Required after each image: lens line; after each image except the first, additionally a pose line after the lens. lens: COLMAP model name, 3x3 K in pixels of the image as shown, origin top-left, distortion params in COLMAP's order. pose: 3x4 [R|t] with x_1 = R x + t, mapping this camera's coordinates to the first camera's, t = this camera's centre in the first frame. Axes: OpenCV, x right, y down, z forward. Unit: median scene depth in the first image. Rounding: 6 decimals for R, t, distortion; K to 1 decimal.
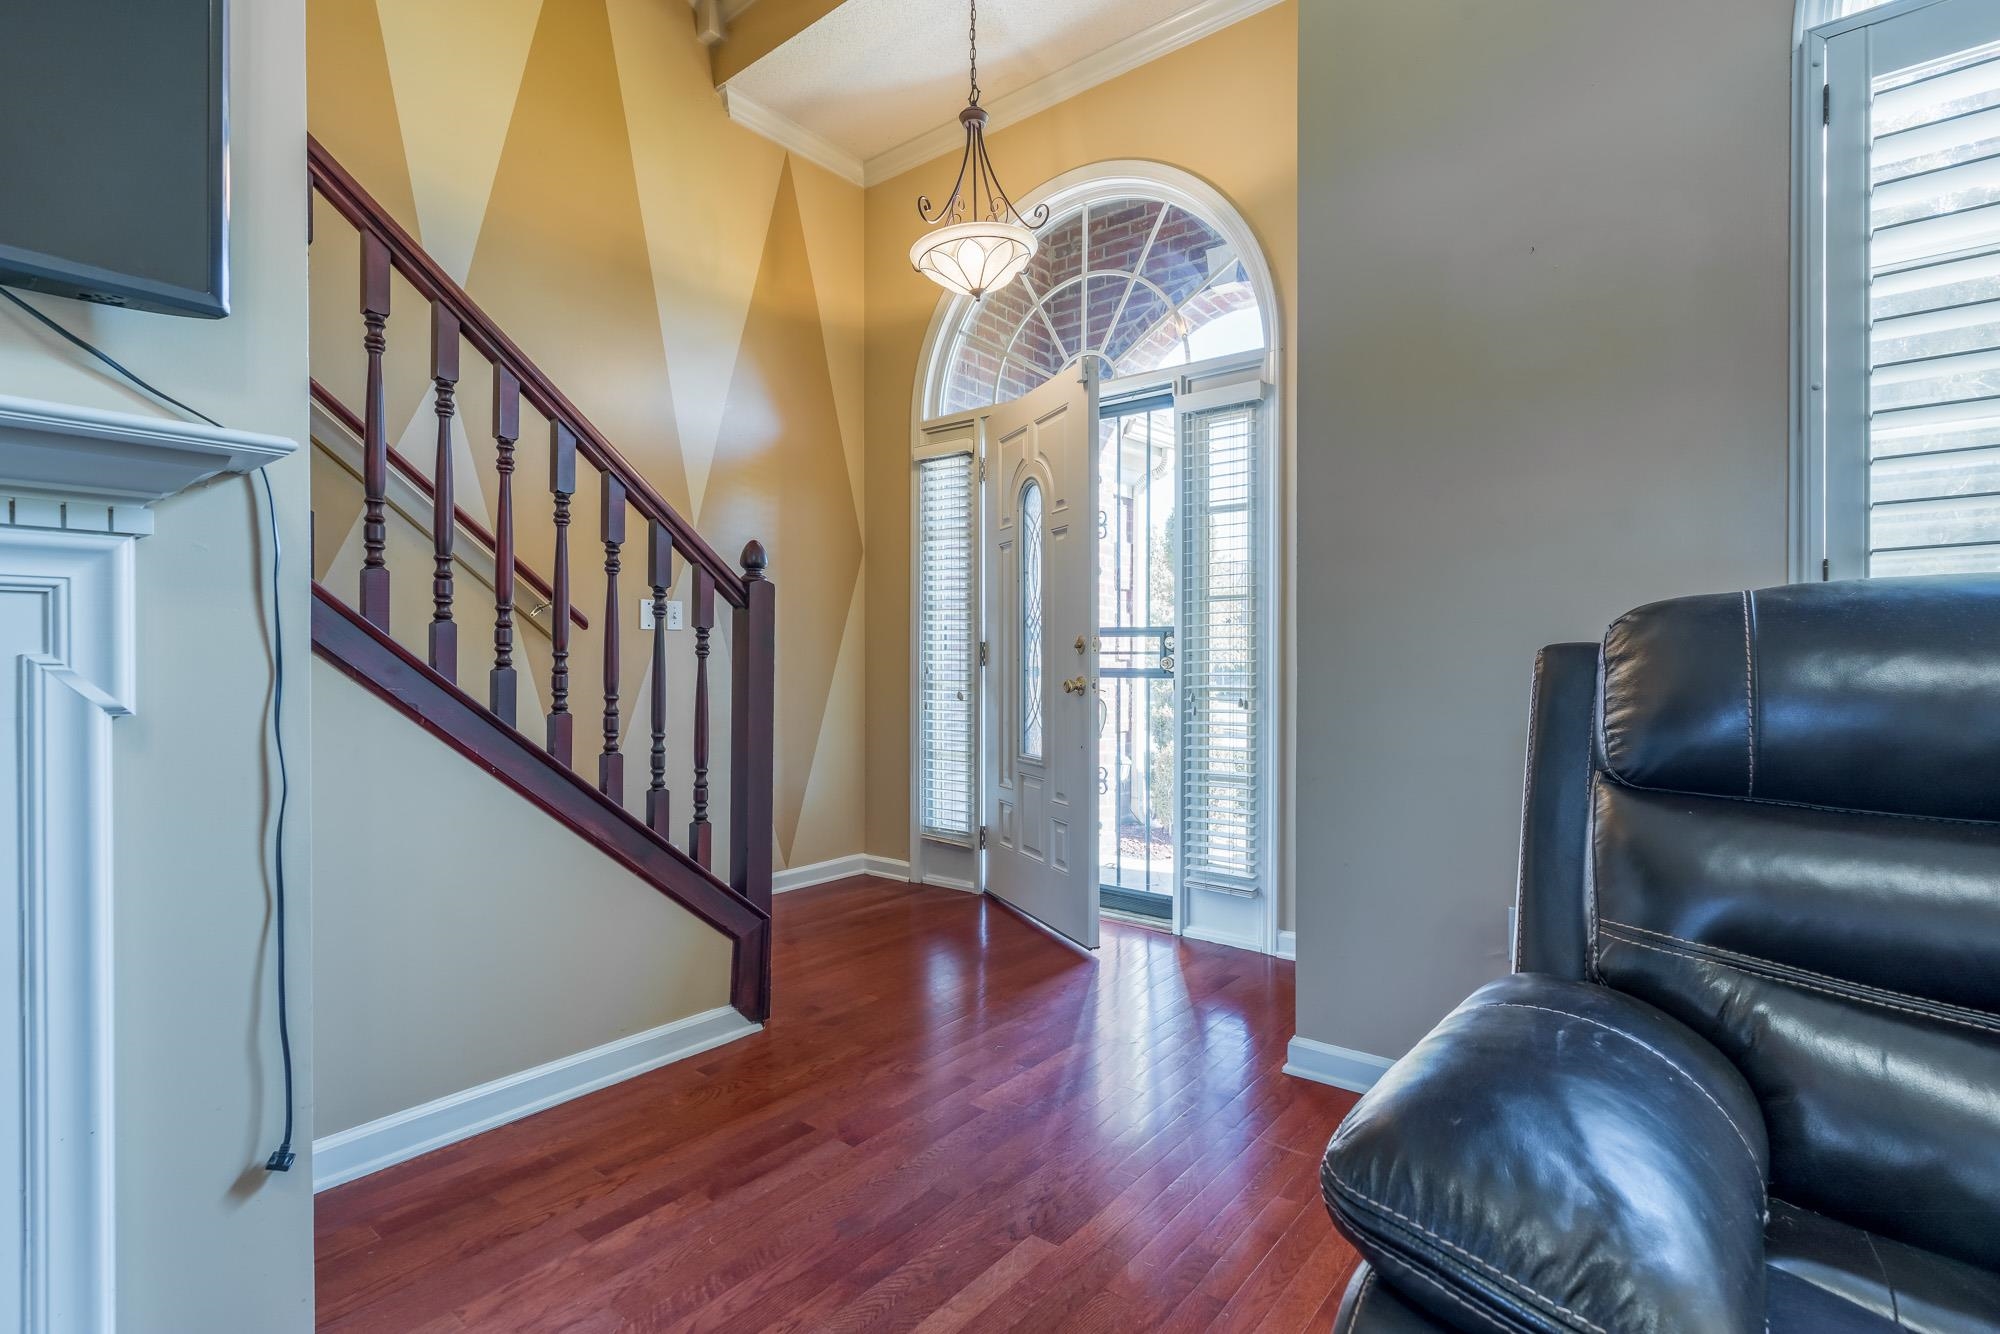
lens RADIAL K [[916.1, 0, 1005.4], [0, 916.1, 663.5], [0, 0, 1]] dist [-0.009011, 0.003706]
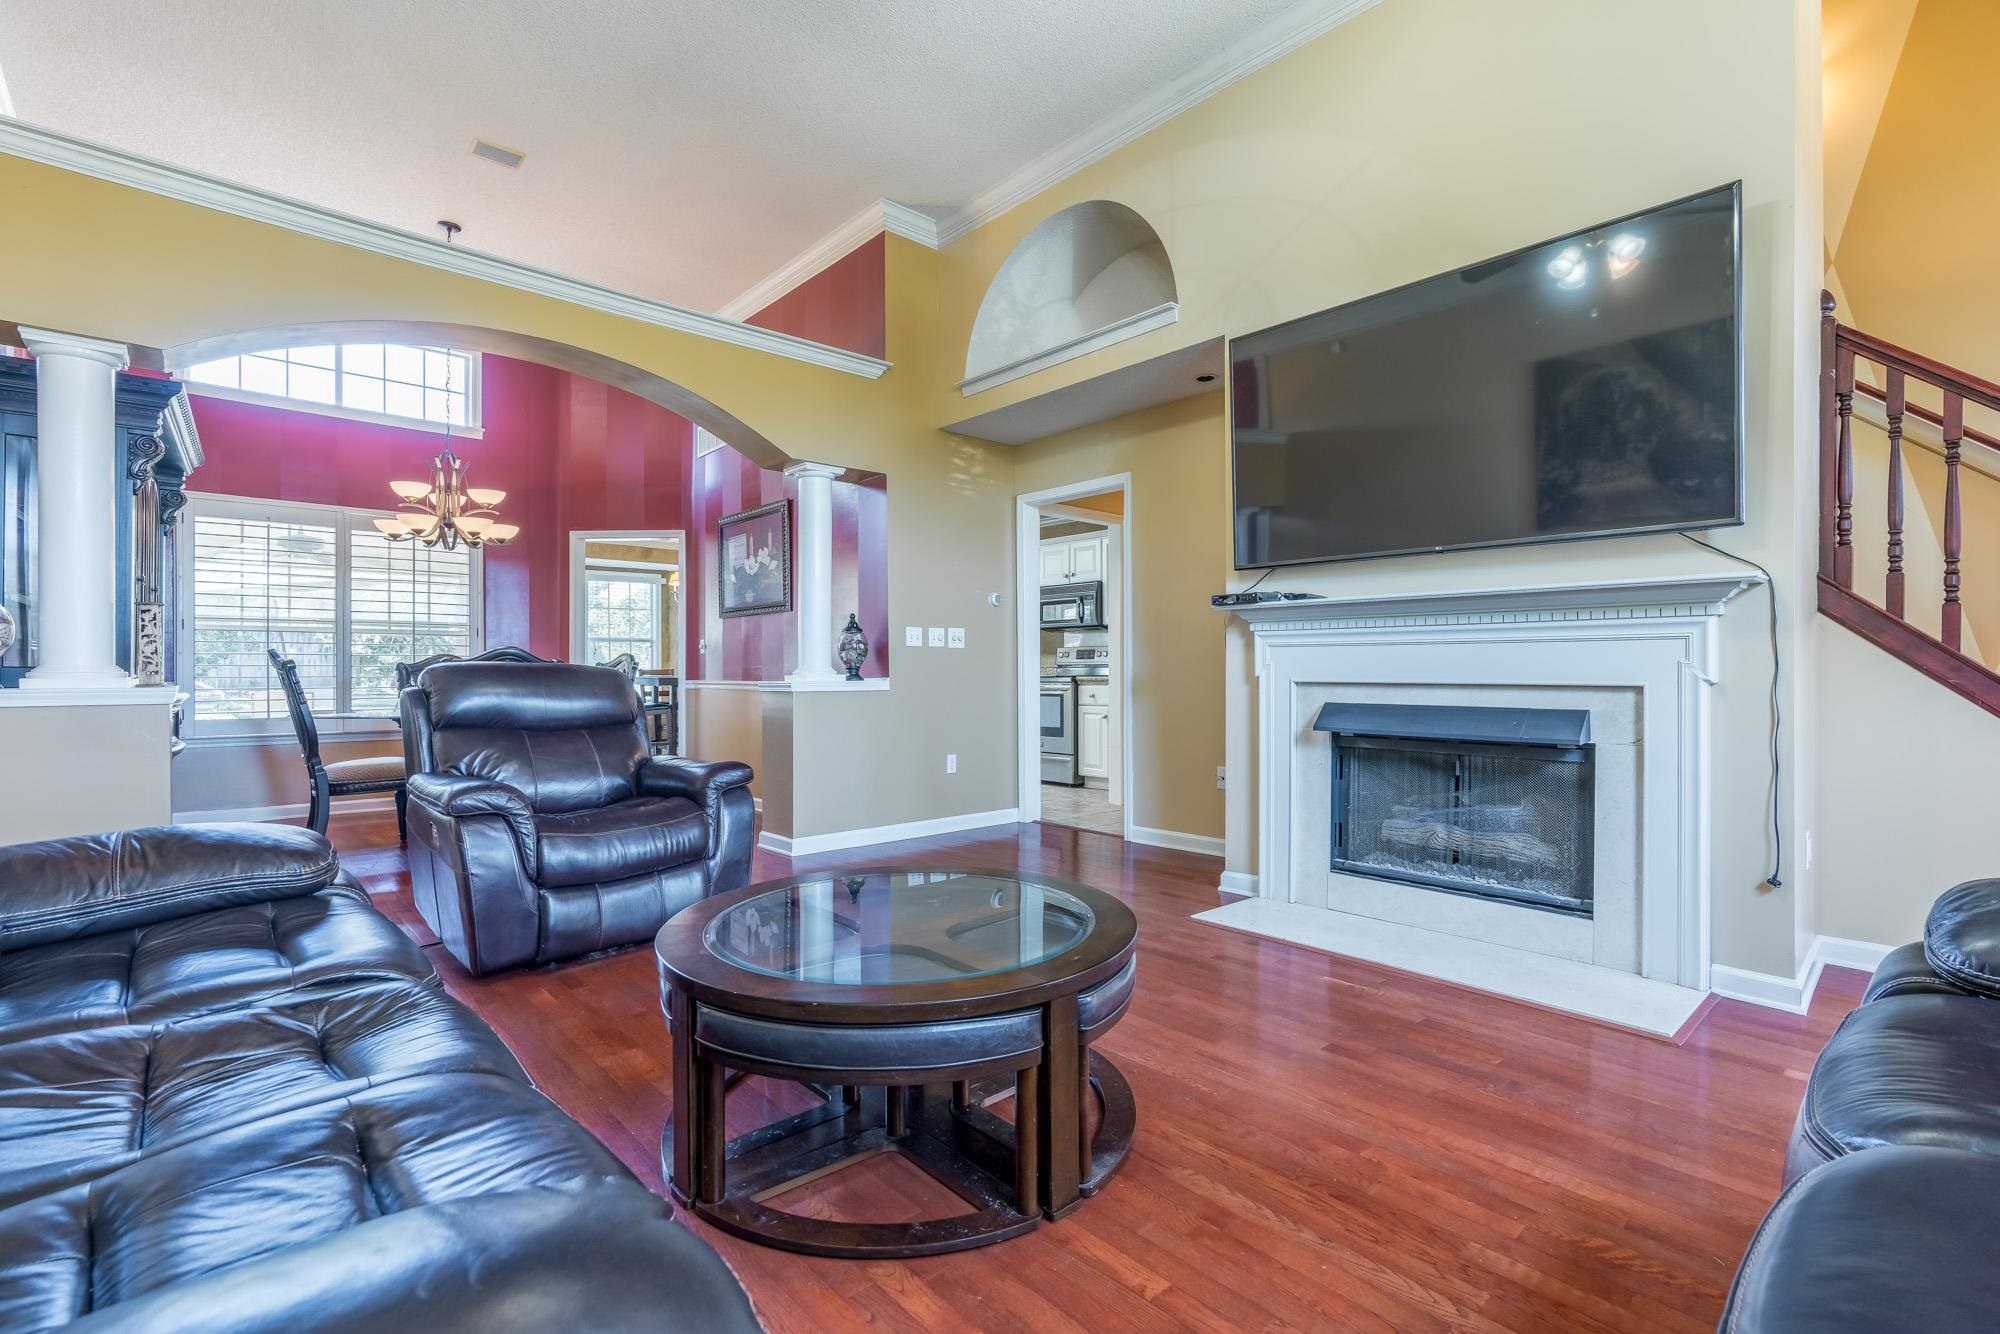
lens RADIAL K [[916.1, 0, 1007.3], [0, 916.1, 670.0], [0, 0, 1]] dist [-0.009011, 0.003706]
pose [[-0.165942, 0.002773, -0.986132, 0.578593], [-0.003878, 0.999986, 0.003465, 0.005107], [0.986128, 0.004399, -0.165929, -0.169093]]
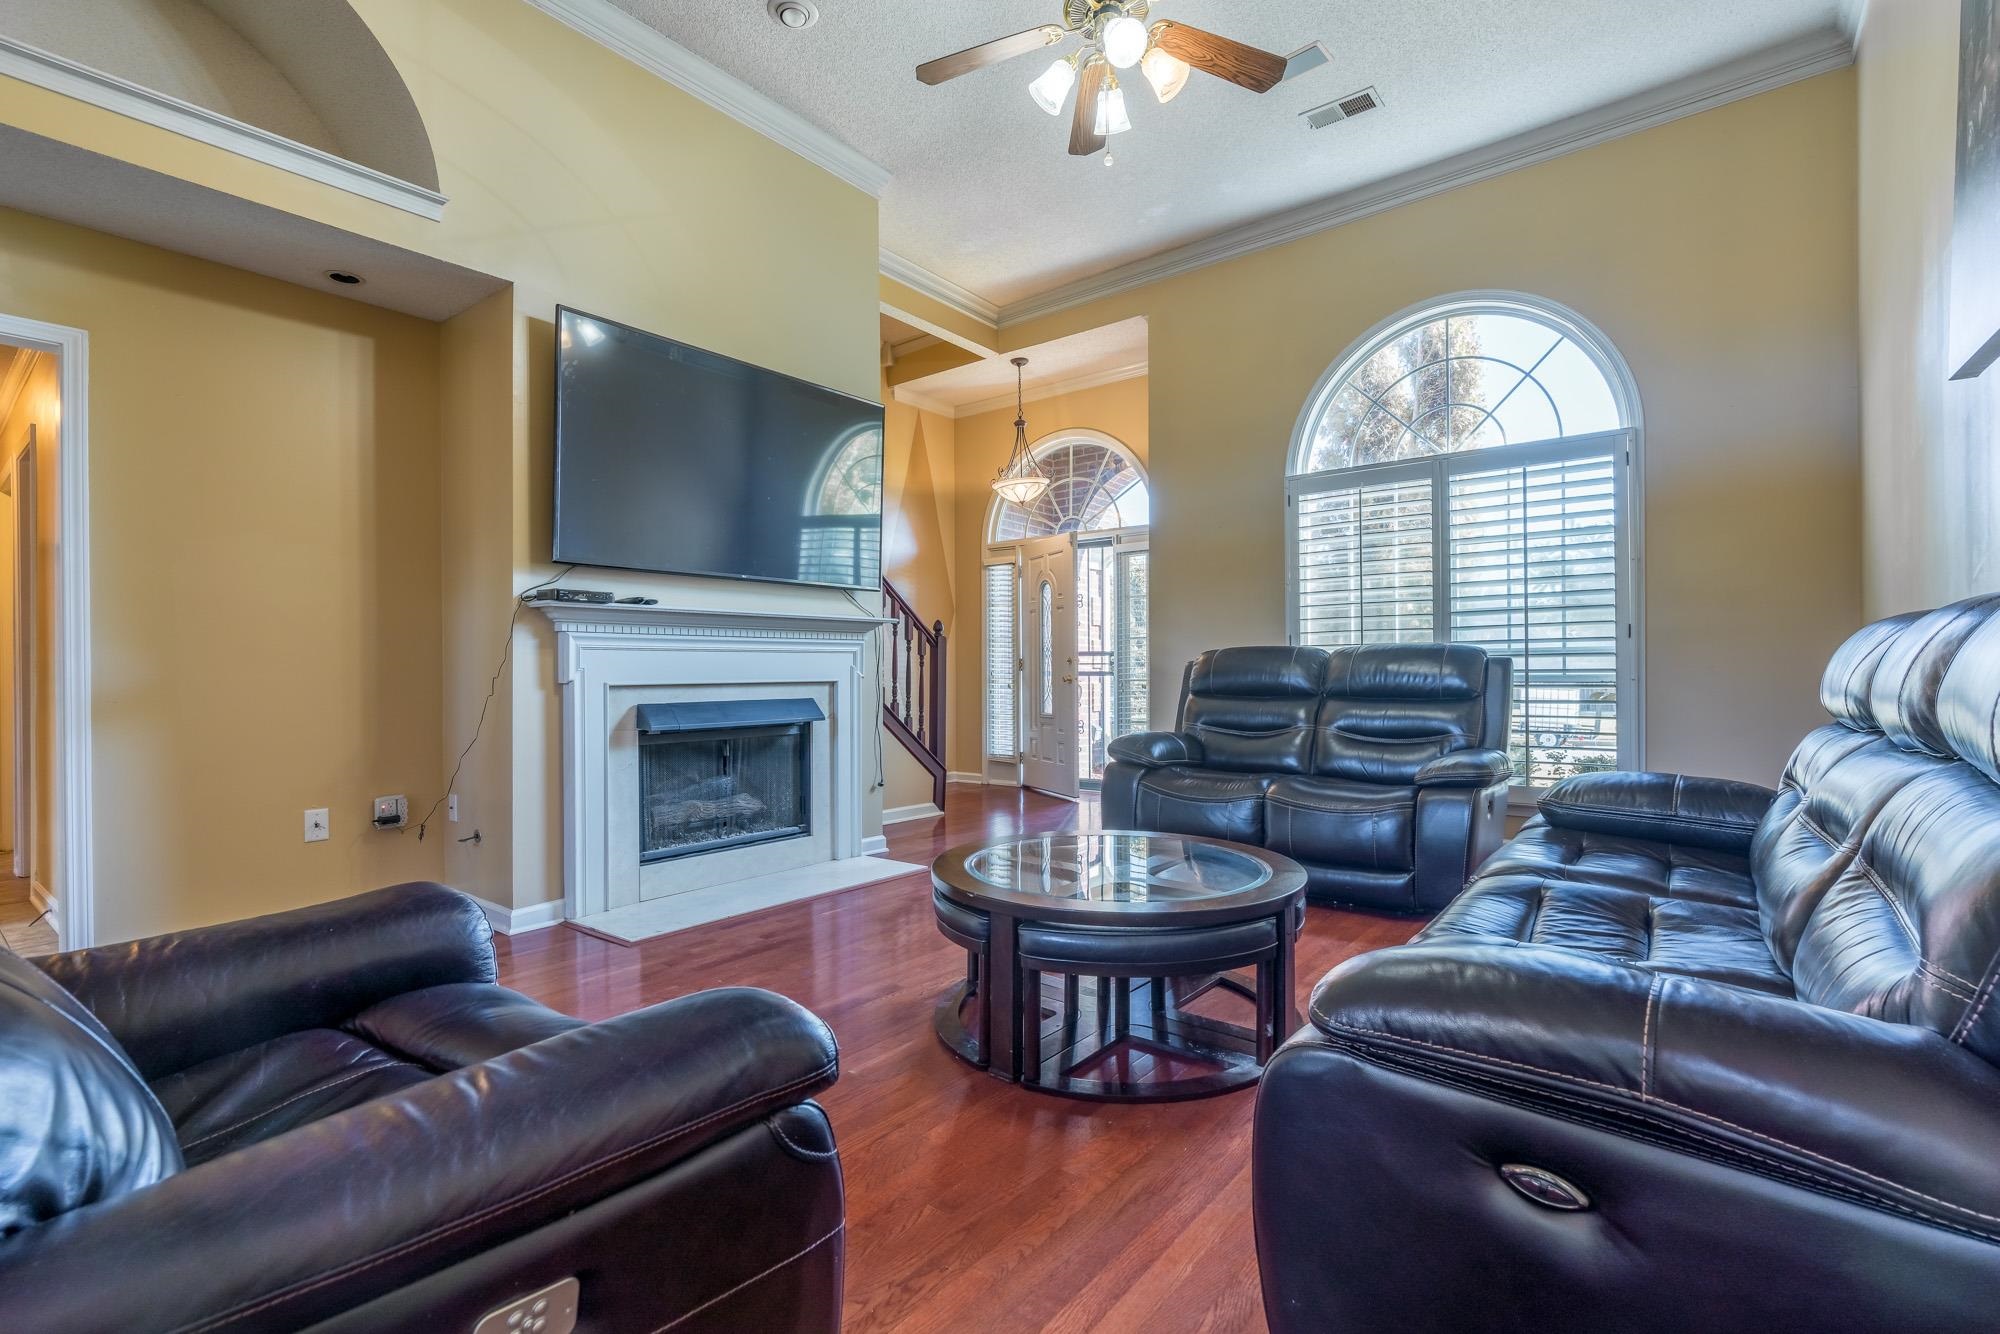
lens RADIAL K [[916.1, 0, 1001.8], [0, 916.1, 666.7], [0, 0, 1]] dist [-0.009011, 0.003706]
pose [[0.999980, -0.005158, 0.003626, -0.079373], [0.005186, 0.999957, -0.007752, 0.009965], [-0.003586, 0.007771, 0.999963, -1.071090]]
